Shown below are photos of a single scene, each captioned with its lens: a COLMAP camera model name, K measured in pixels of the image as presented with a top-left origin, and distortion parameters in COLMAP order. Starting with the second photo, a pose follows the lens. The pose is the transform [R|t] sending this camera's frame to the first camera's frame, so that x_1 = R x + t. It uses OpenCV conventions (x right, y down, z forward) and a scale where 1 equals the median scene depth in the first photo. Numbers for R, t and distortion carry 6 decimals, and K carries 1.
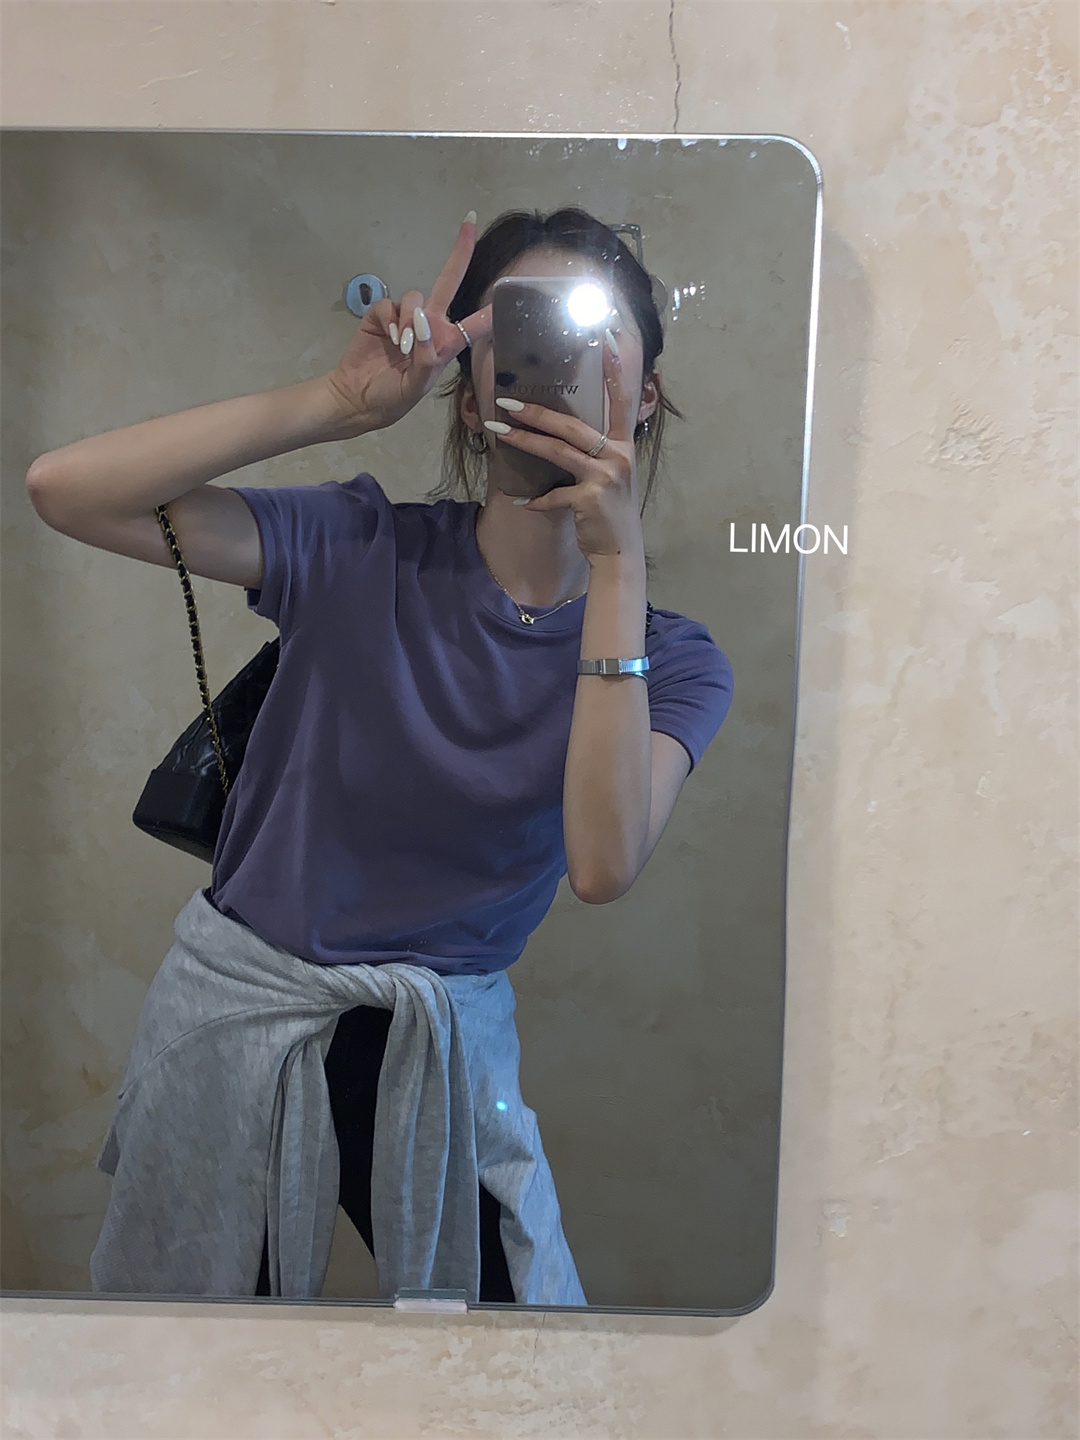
lens RADIAL K [[1722.8, 0, 538.5], [0, 1722.8, 718.8], [0, 0, 1]] dist [-0.059564, 0.000000]
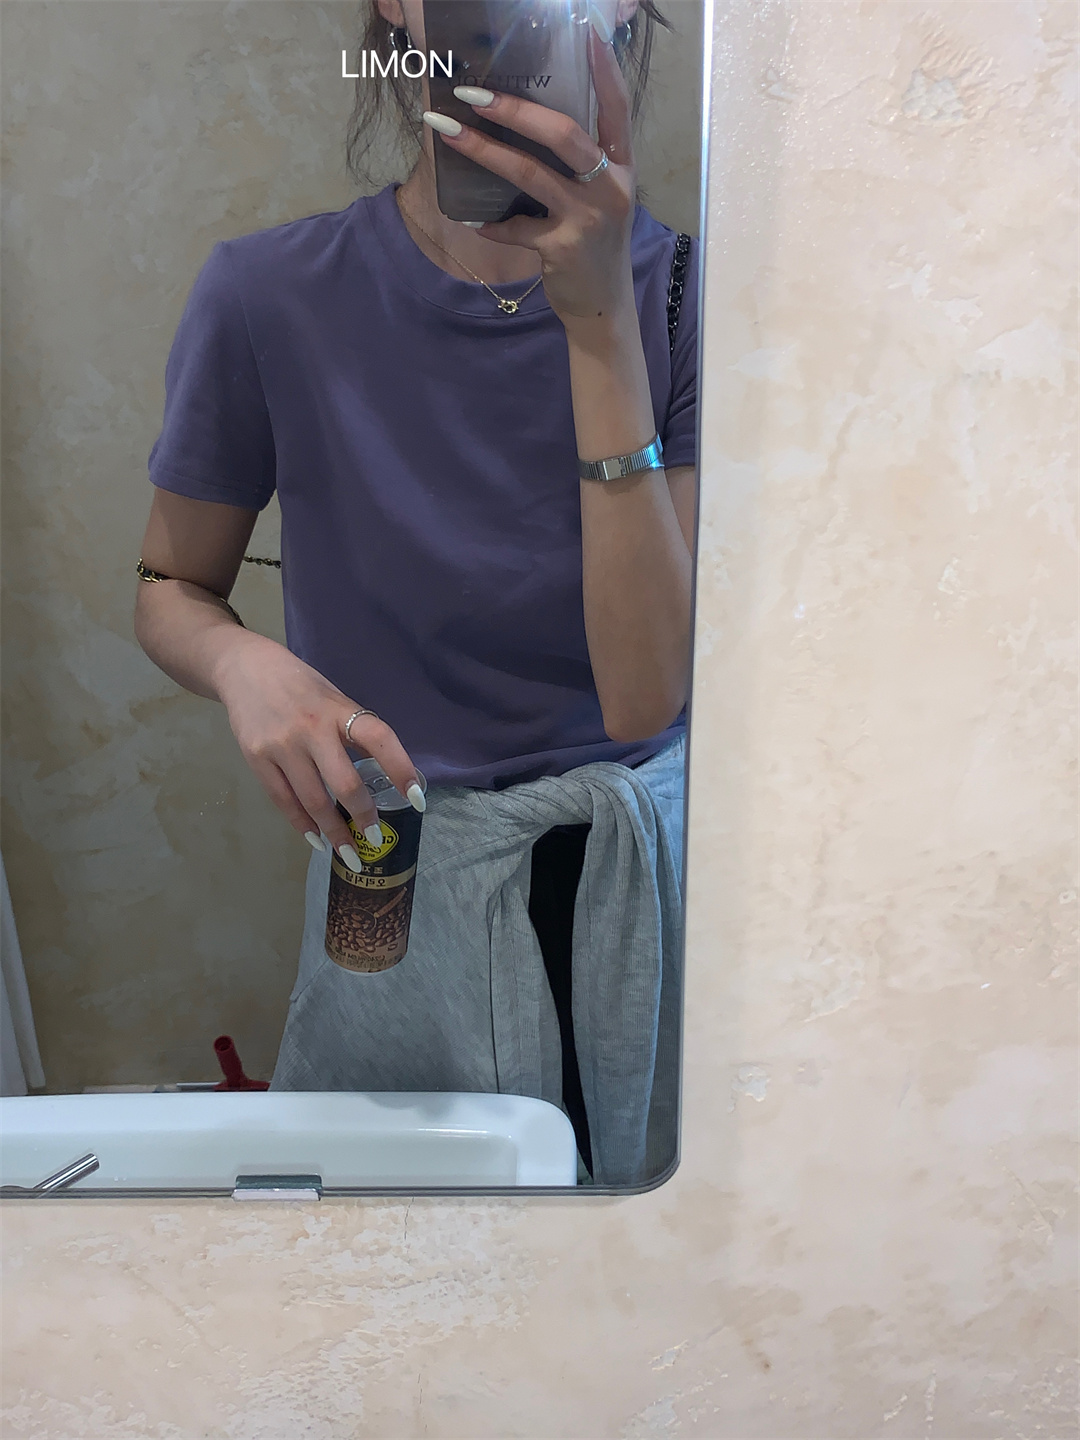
lens RADIAL K [[1533.6, 0, 541.4], [0, 1533.6, 722.8], [0, 0, 1]] dist [-0.008330, 0.000000]
pose [[0.998878, -0.037453, 0.028994, 0.057262], [0.029842, 0.973015, 0.228805, -0.055640], [-0.036781, -0.227683, 0.973040, 0.325550]]
